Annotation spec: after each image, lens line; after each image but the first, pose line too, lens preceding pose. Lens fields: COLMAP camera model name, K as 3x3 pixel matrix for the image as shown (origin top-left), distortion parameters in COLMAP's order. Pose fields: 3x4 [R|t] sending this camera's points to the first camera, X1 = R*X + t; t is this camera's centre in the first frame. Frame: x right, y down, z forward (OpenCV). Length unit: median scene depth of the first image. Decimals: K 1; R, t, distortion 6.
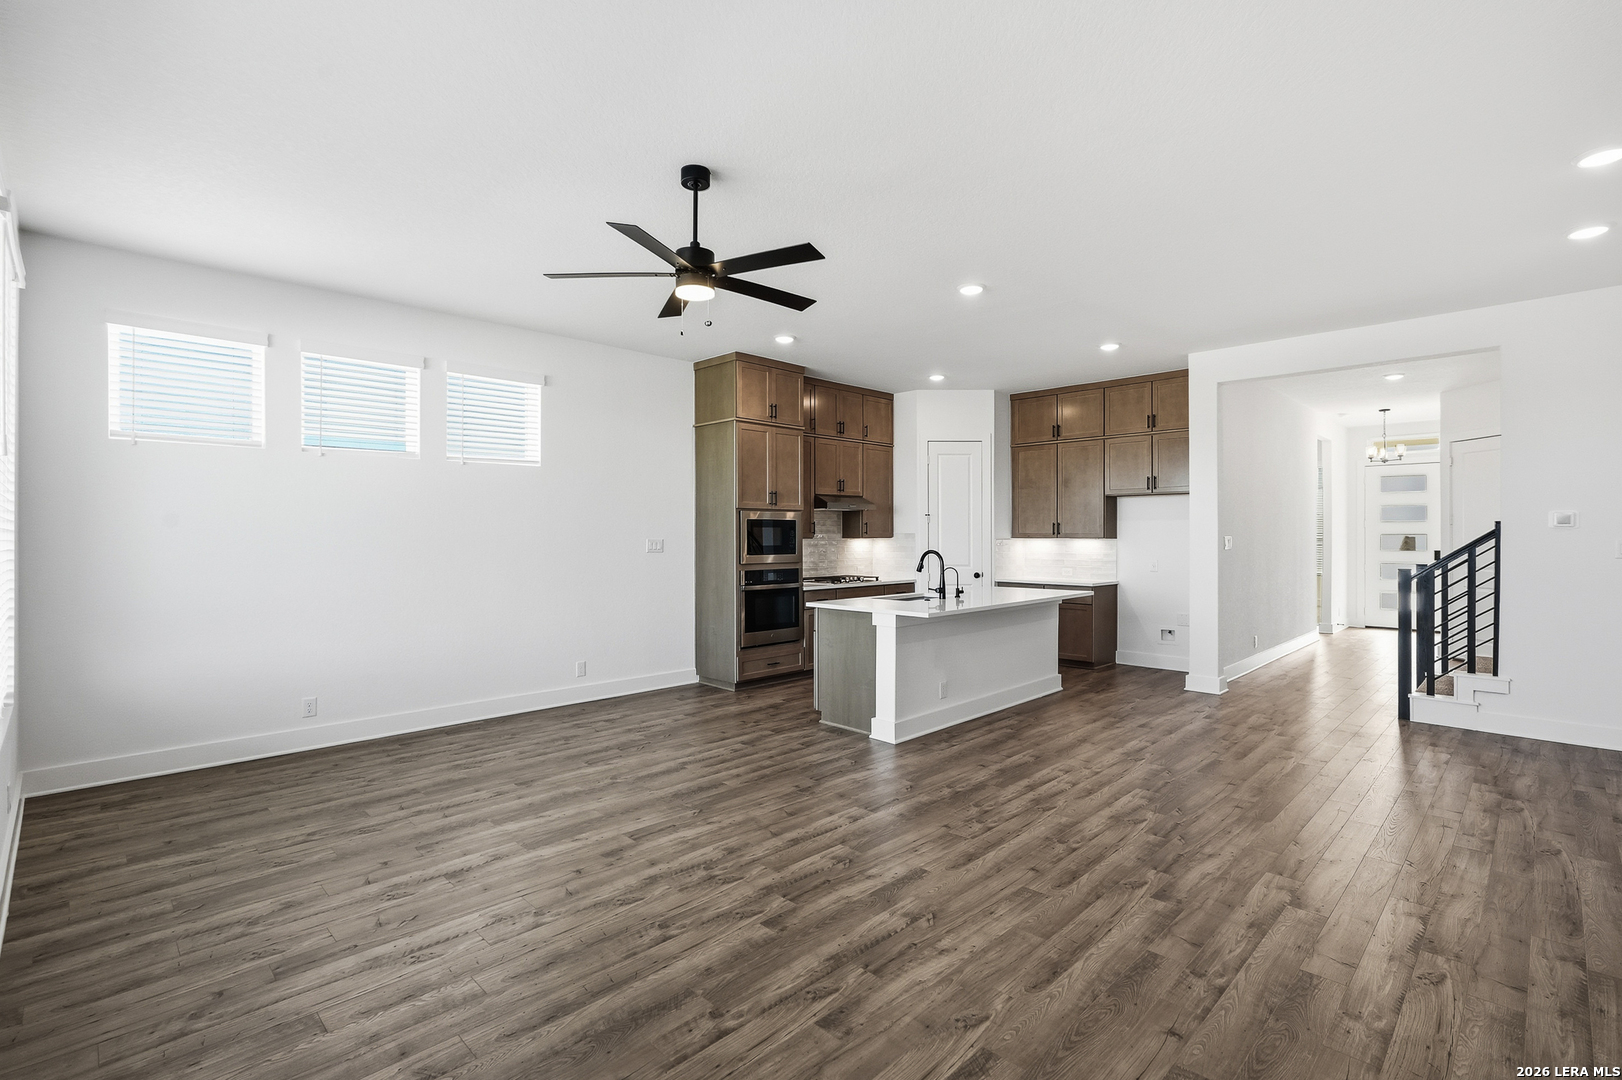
lens RADIAL K [[746.4, 0, 817.2], [0, 746.4, 533.7], [0, 0, 1]] dist [-0.016051, 0.006248]
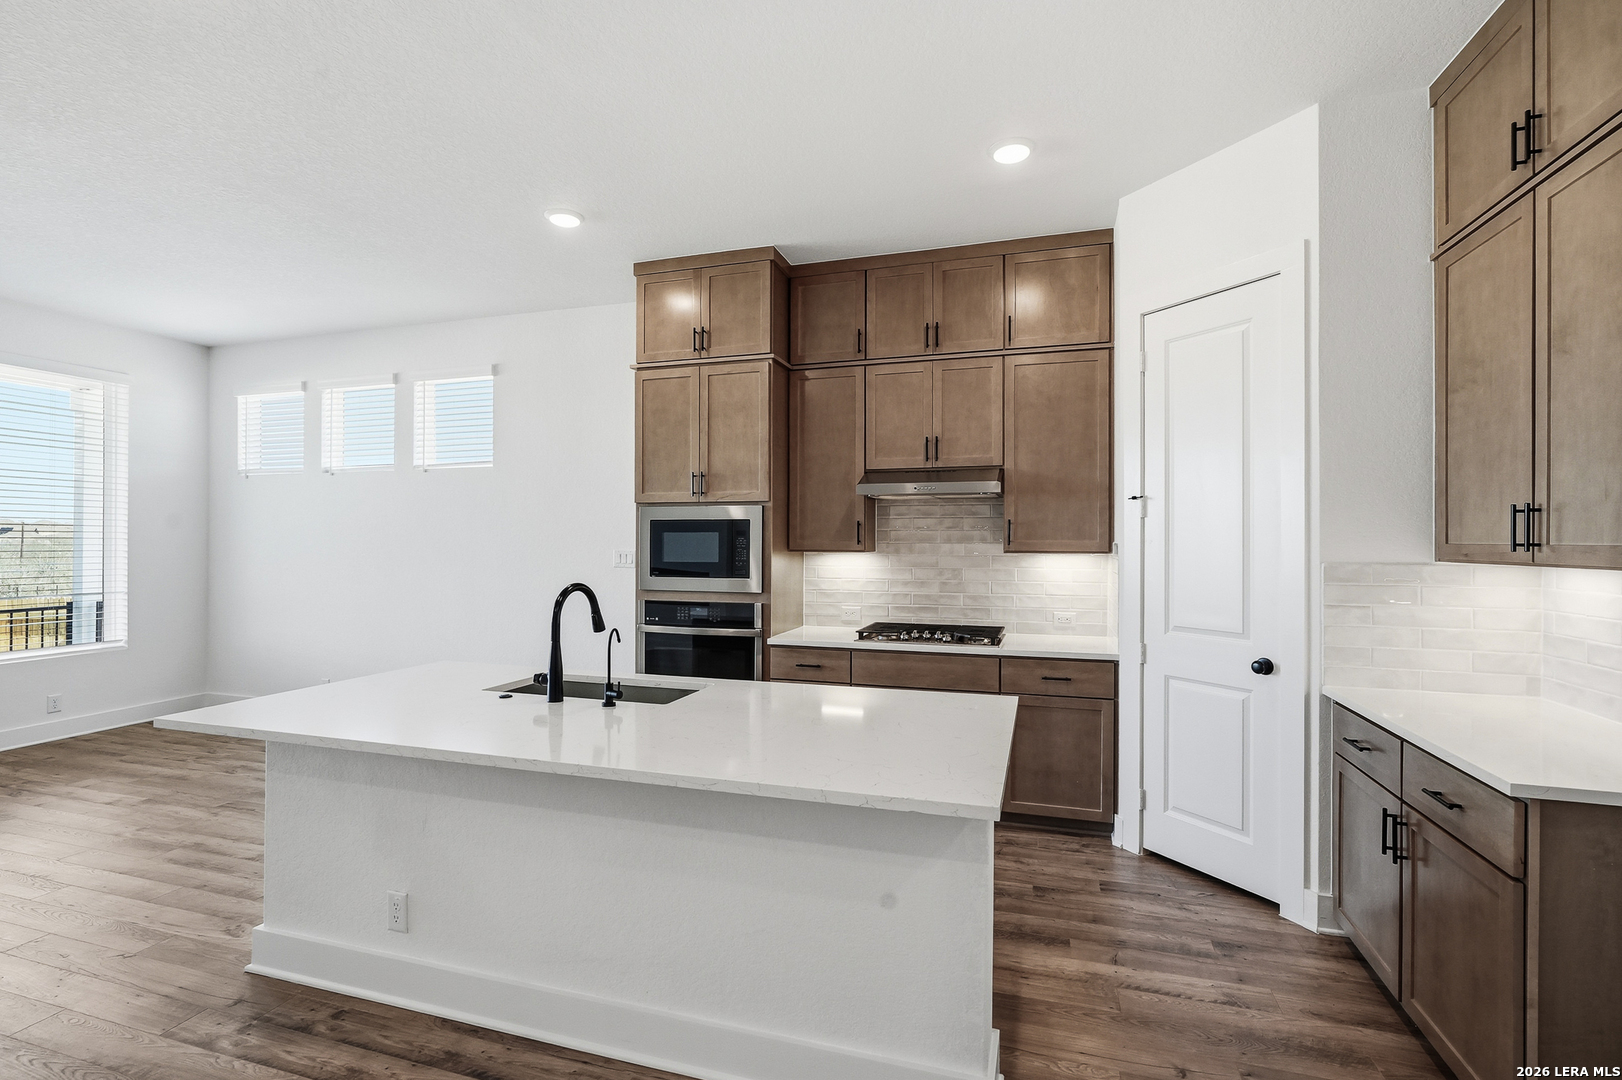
lens RADIAL K [[746.4, 0, 810.8], [0, 746.4, 540.4], [0, 0, 1]] dist [-0.016051, 0.006248]
pose [[0.459481, -0.000001, -0.888188, 0.953187], [-0.001324, 0.999999, -0.000686, -0.003290], [0.888187, 0.001491, 0.459481, 1.482422]]
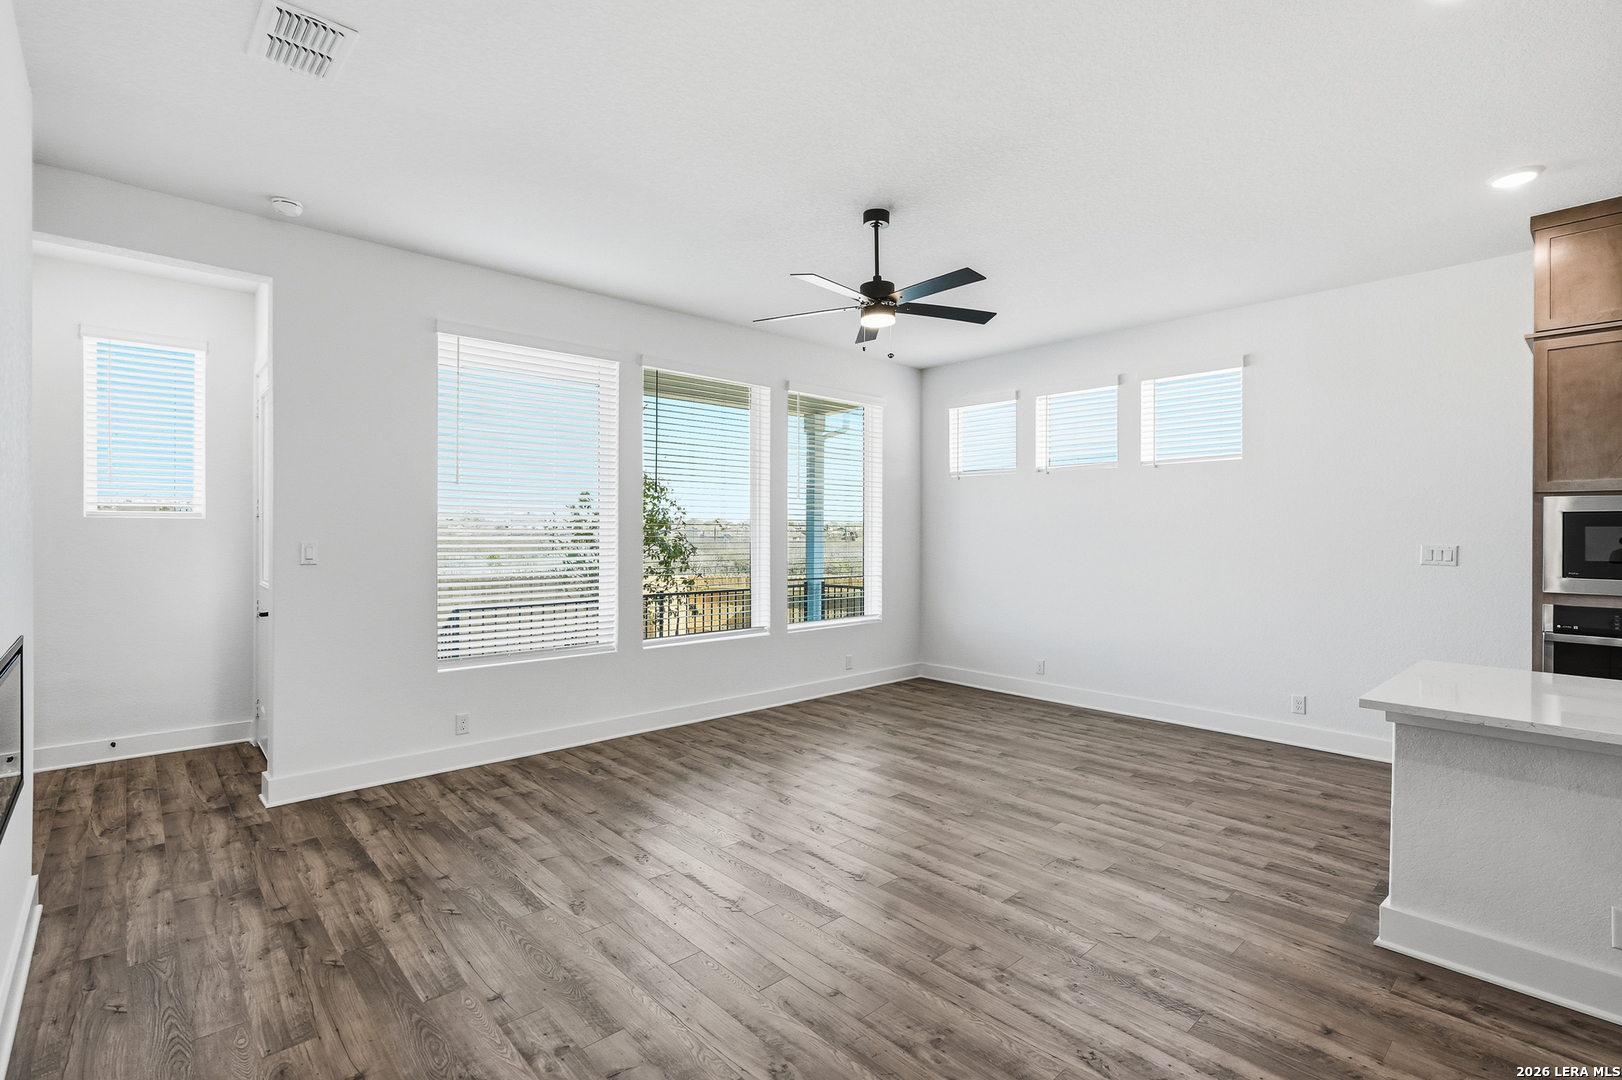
lens RADIAL K [[746.4, 0, 796.0], [0, 746.4, 542.1], [0, 0, 1]] dist [-0.016051, 0.006248]
pose [[-0.055119, 0.012753, -0.998398, 0.855993], [-0.003277, 0.999911, 0.012953, -0.004710], [0.998474, 0.003985, -0.055072, 0.835729]]
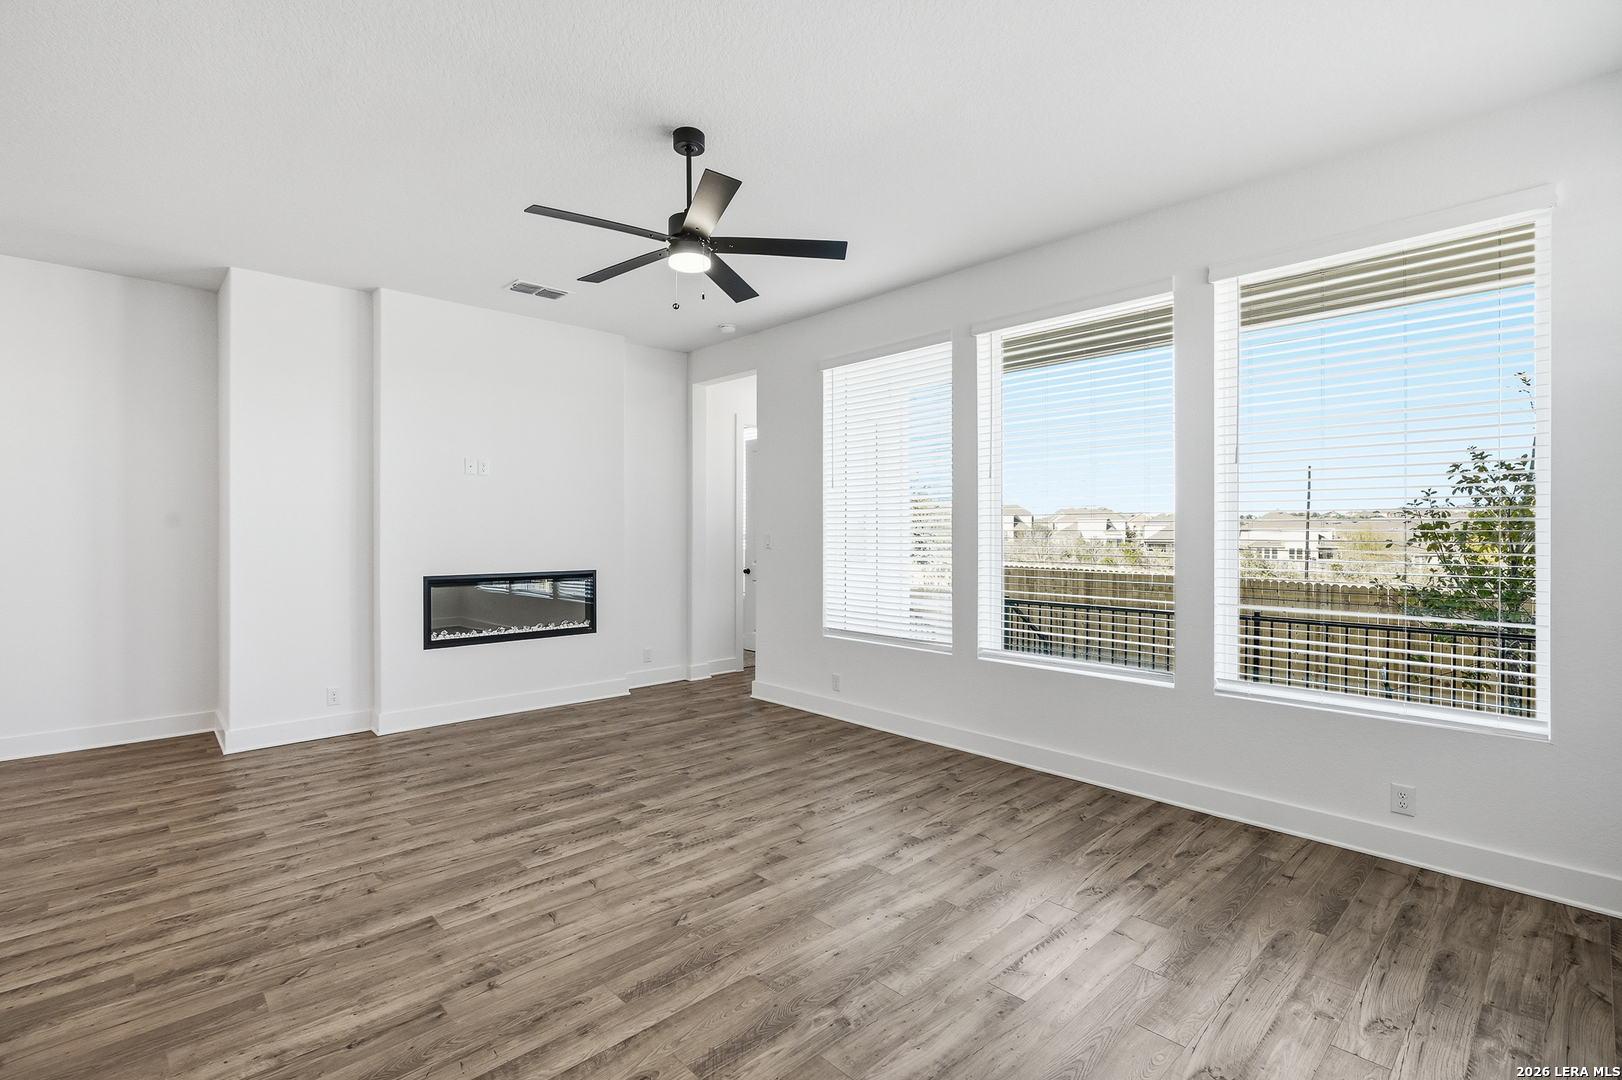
lens RADIAL K [[746.4, 0, 826.0], [0, 746.4, 535.9], [0, 0, 1]] dist [-0.016051, 0.006248]
pose [[-0.999854, -0.002871, 0.016818, -0.311410], [-0.002802, 0.999988, 0.004074, 0.009720], [-0.016829, 0.004027, -0.999850, 1.712851]]
